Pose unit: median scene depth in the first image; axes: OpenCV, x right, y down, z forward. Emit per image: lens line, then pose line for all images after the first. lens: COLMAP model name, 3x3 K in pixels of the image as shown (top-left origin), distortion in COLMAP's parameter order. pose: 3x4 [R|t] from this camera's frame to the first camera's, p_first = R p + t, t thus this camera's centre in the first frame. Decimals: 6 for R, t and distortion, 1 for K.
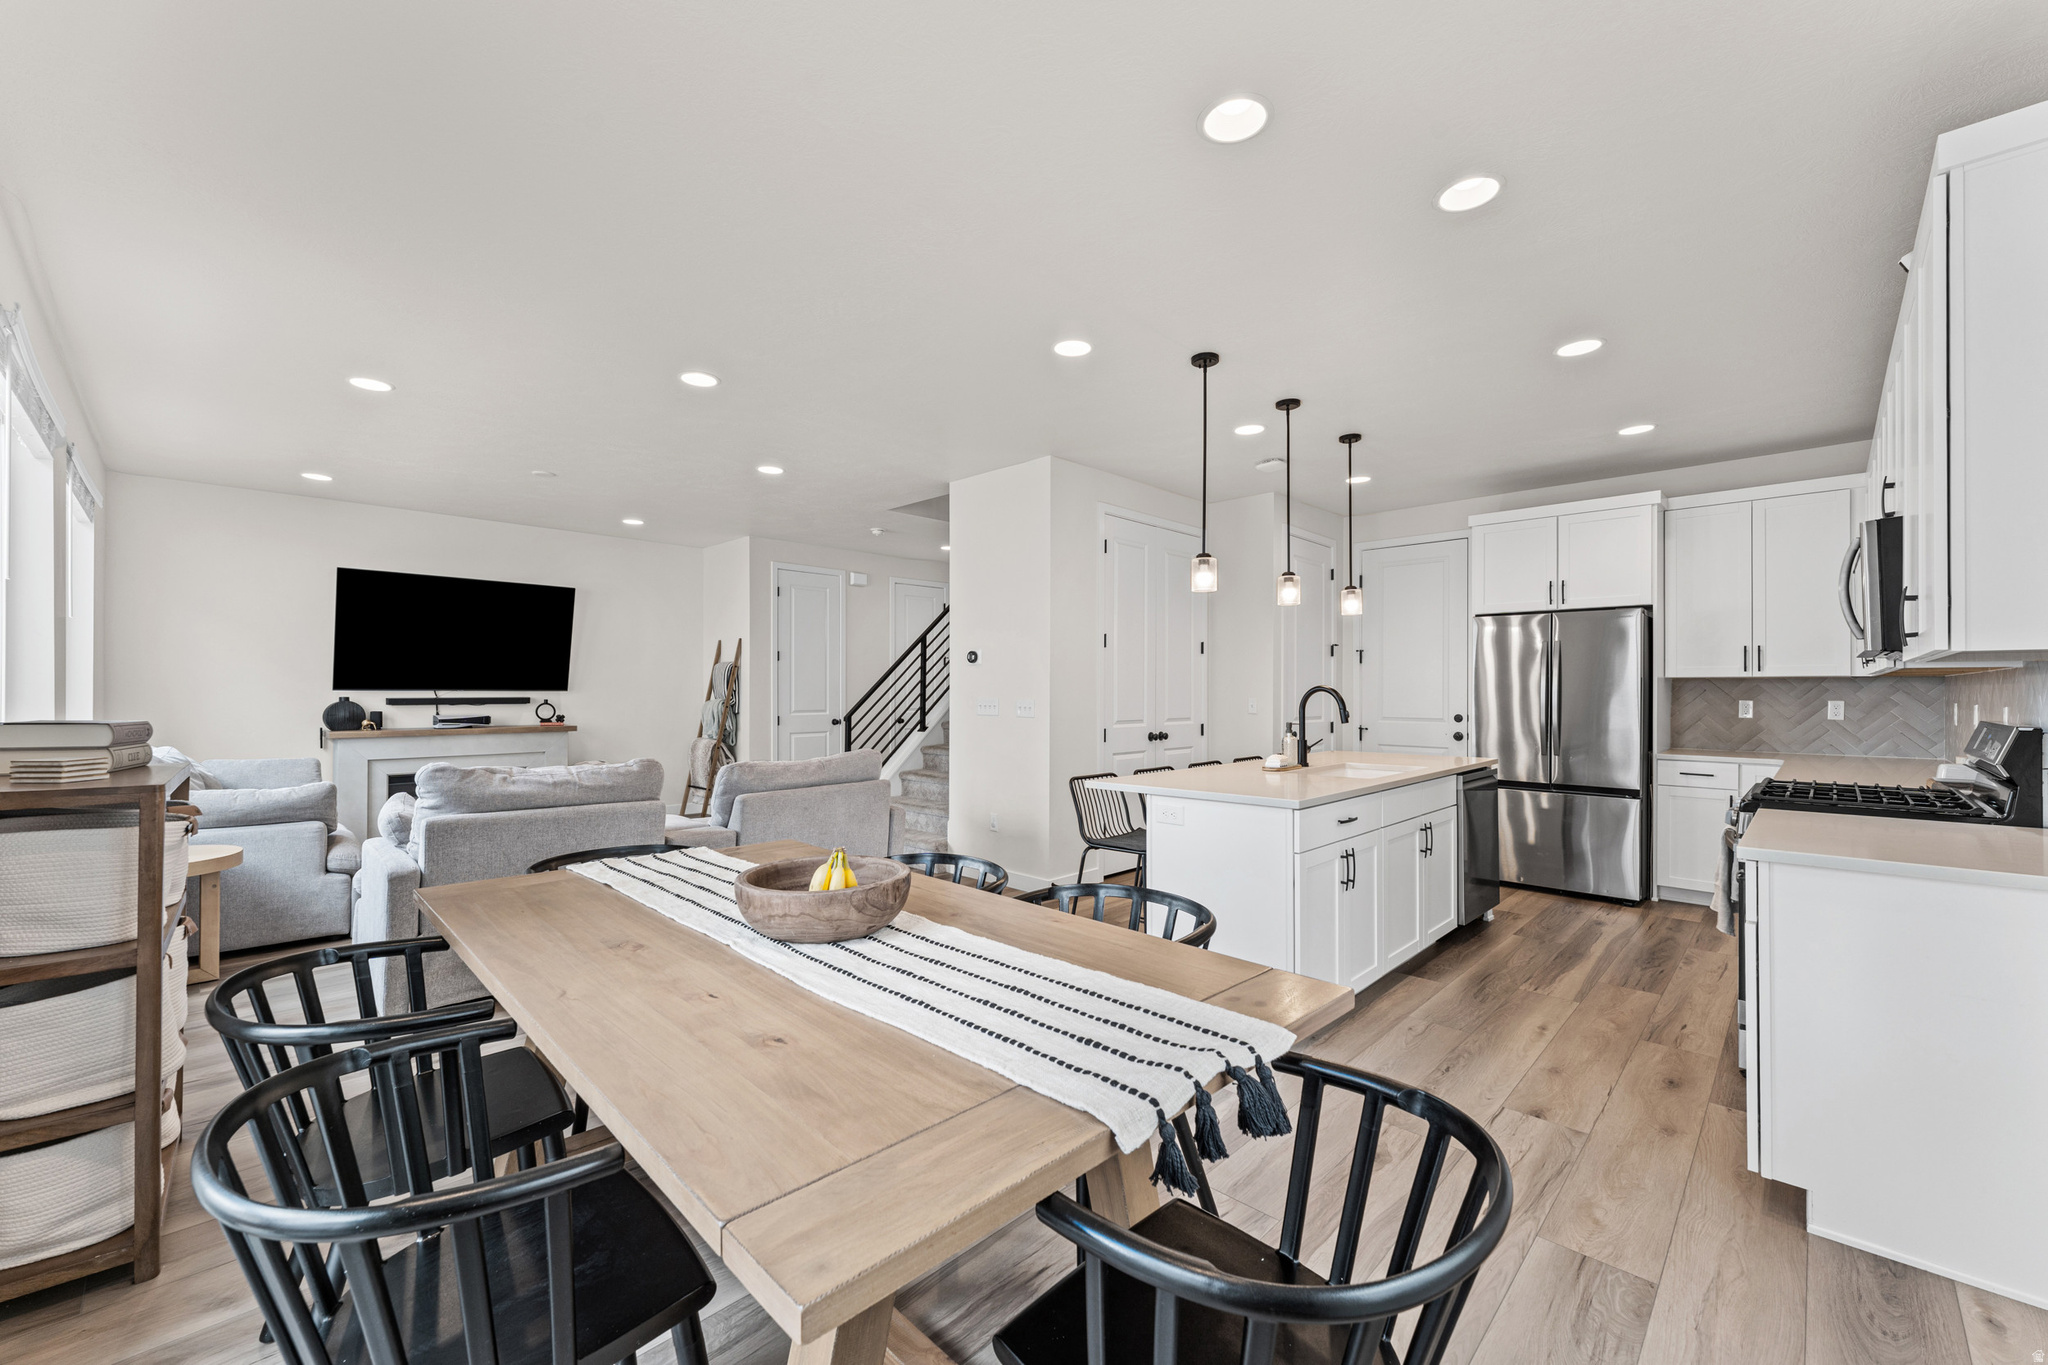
lens RADIAL K [[821.6, 0, 1022.2], [0, 821.6, 684.2], [0, 0, 1]] dist [0.003796, 0.000274]
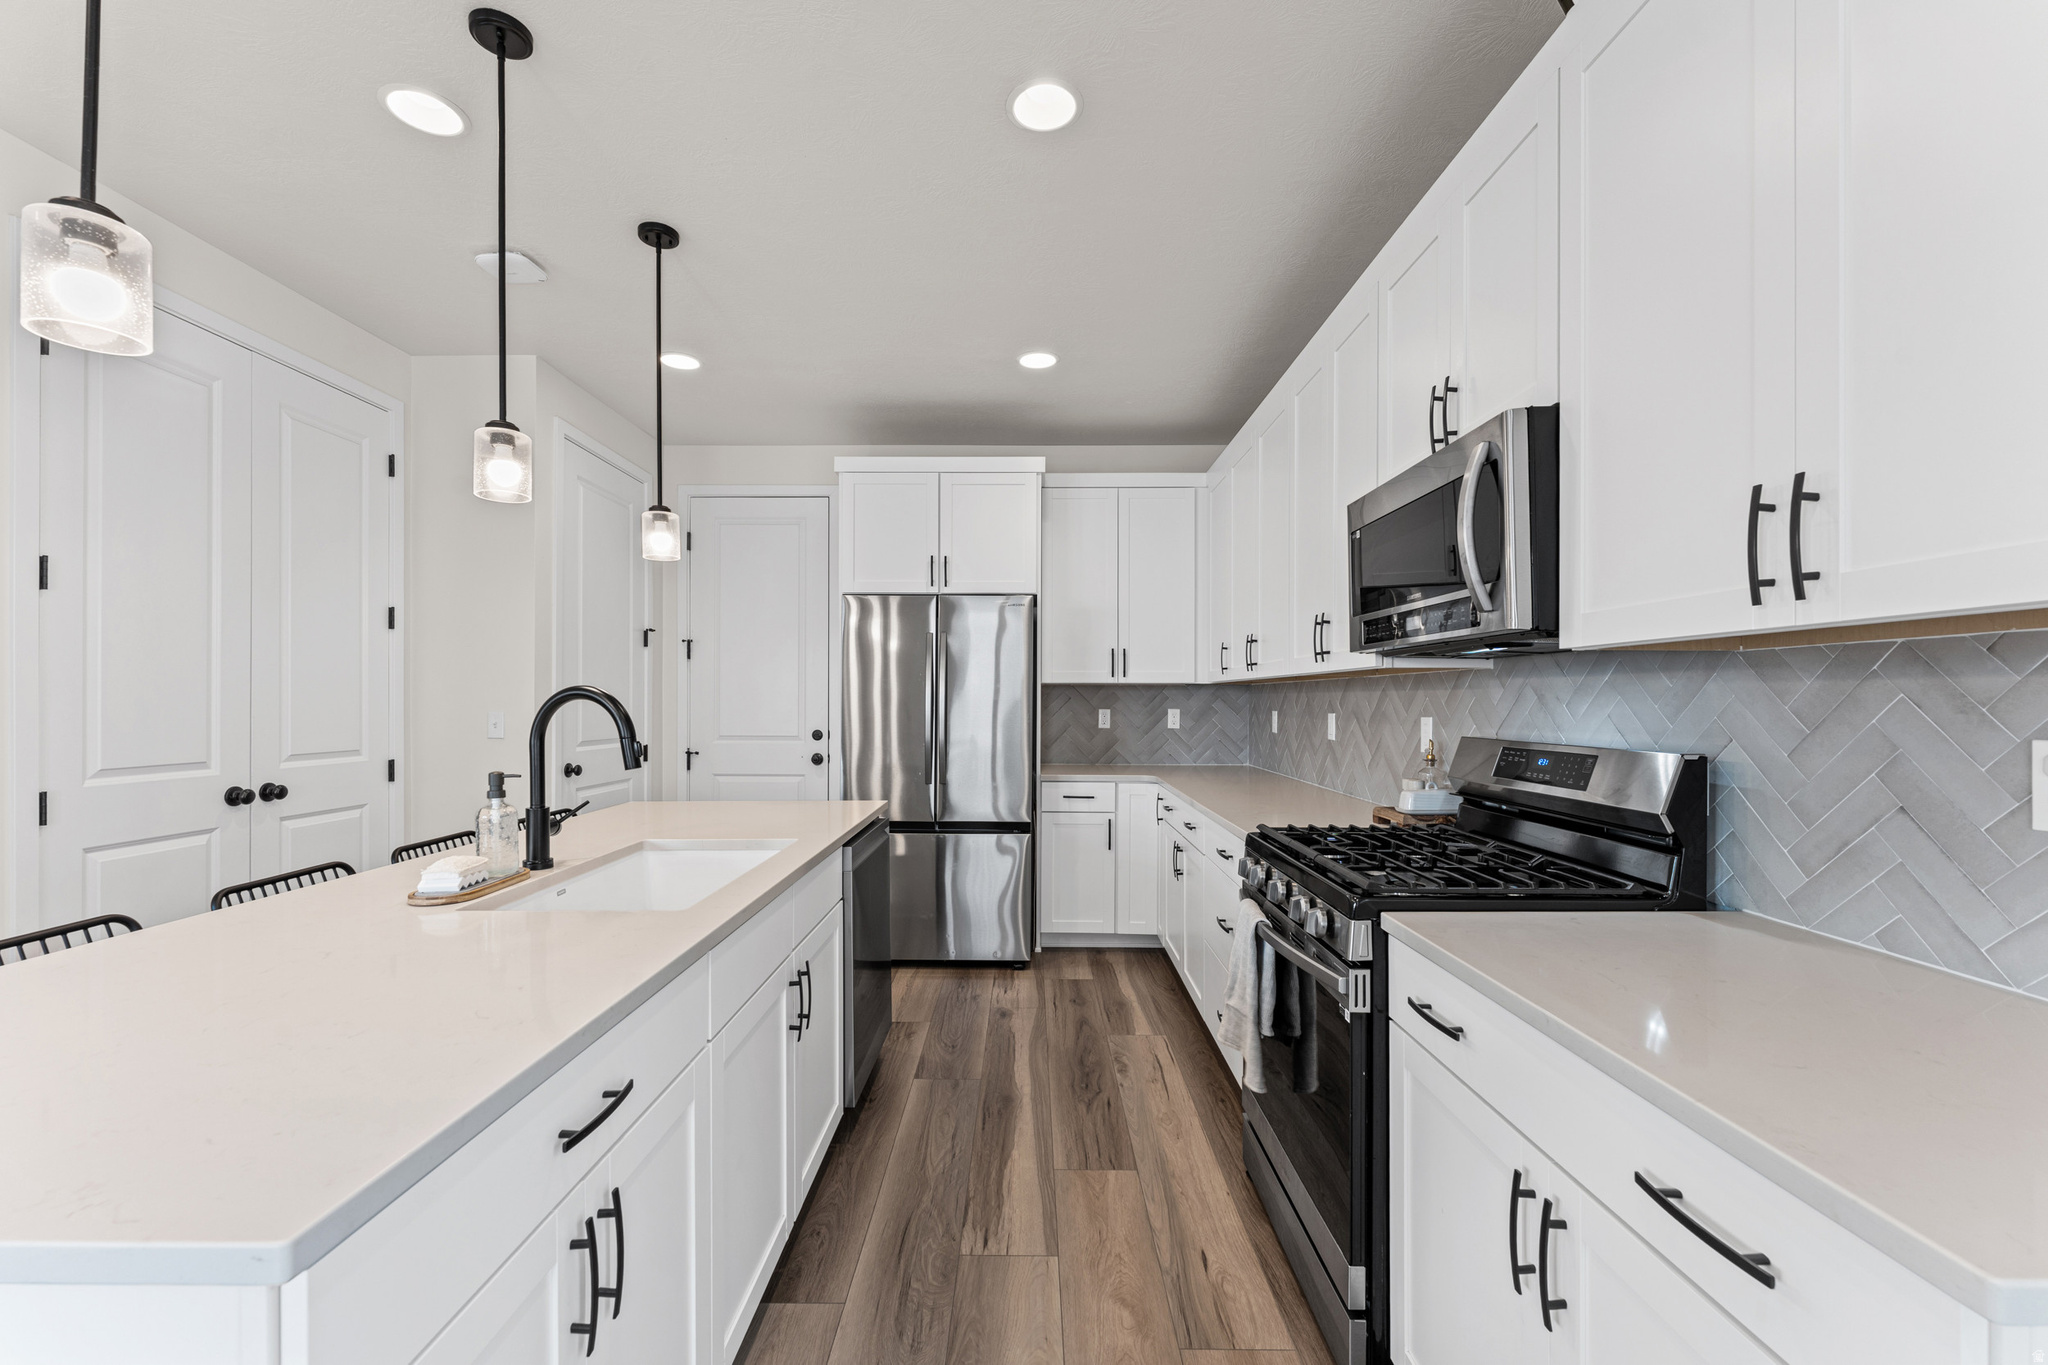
lens RADIAL K [[821.6, 0, 1021.6], [0, 821.6, 698.6], [0, 0, 1]] dist [0.003796, 0.000274]
pose [[0.721801, 0.000693, 0.692100, 0.192323], [-0.005254, 0.999976, 0.004478, 0.004737], [-0.692081, -0.006868, 0.721787, 0.434023]]
